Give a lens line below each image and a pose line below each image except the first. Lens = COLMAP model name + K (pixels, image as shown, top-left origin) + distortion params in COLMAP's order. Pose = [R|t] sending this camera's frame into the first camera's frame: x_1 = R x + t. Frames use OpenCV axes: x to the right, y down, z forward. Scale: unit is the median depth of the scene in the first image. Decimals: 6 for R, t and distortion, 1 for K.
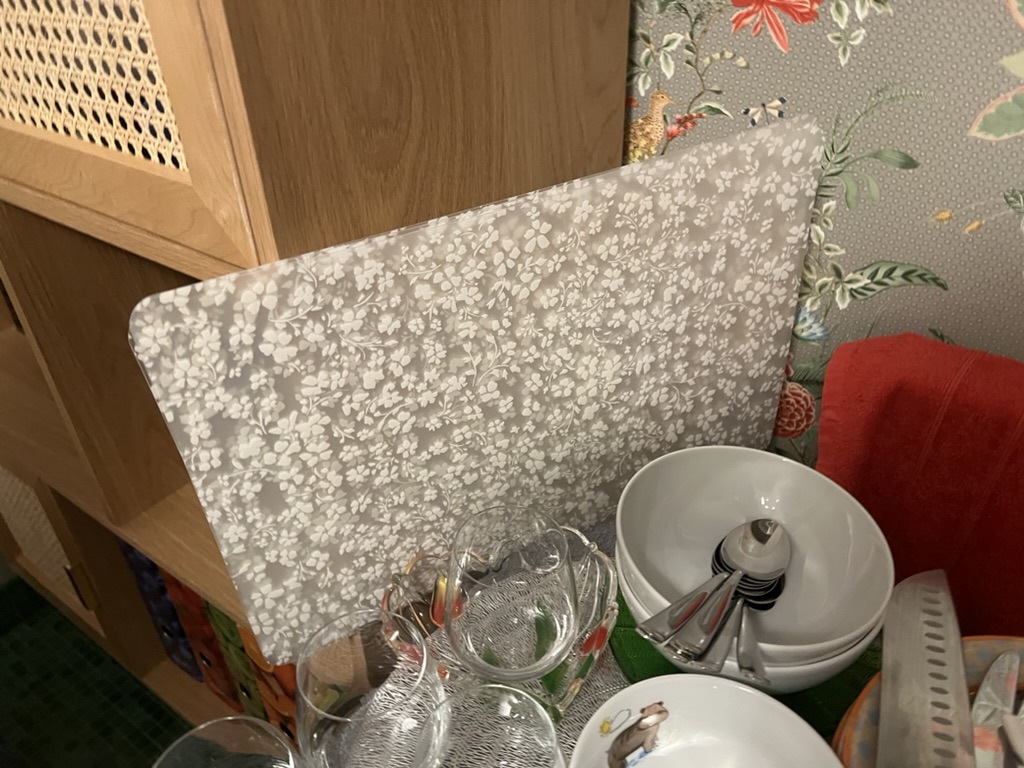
lens RADIAL K [[774.5, 0, 508.2], [0, 774.5, 385.6], [0, 0, 1]] dist [0.047707, -0.064271]
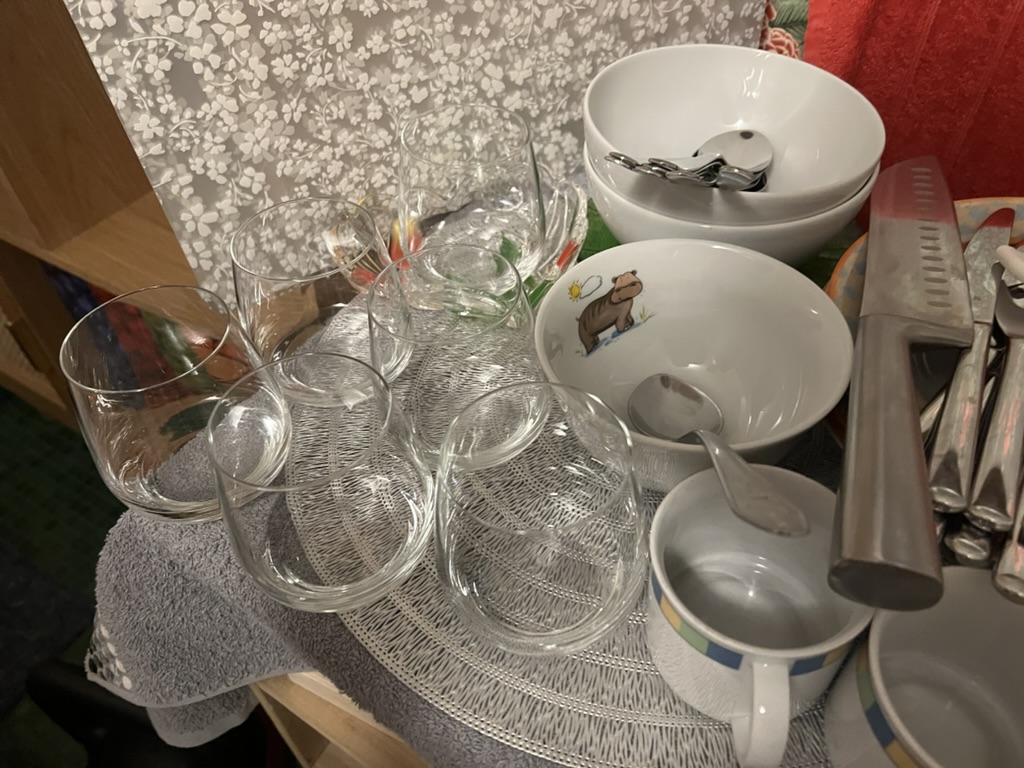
lens RADIAL K [[774.5, 0, 517.8], [0, 774.5, 389.7], [0, 0, 1]] dist [0.047707, -0.064271]
pose [[0.997775, -0.053532, 0.039747, 0.010726], [0.044886, 0.980120, 0.193261, 0.297454], [-0.049302, -0.191047, 0.980342, 0.059967]]
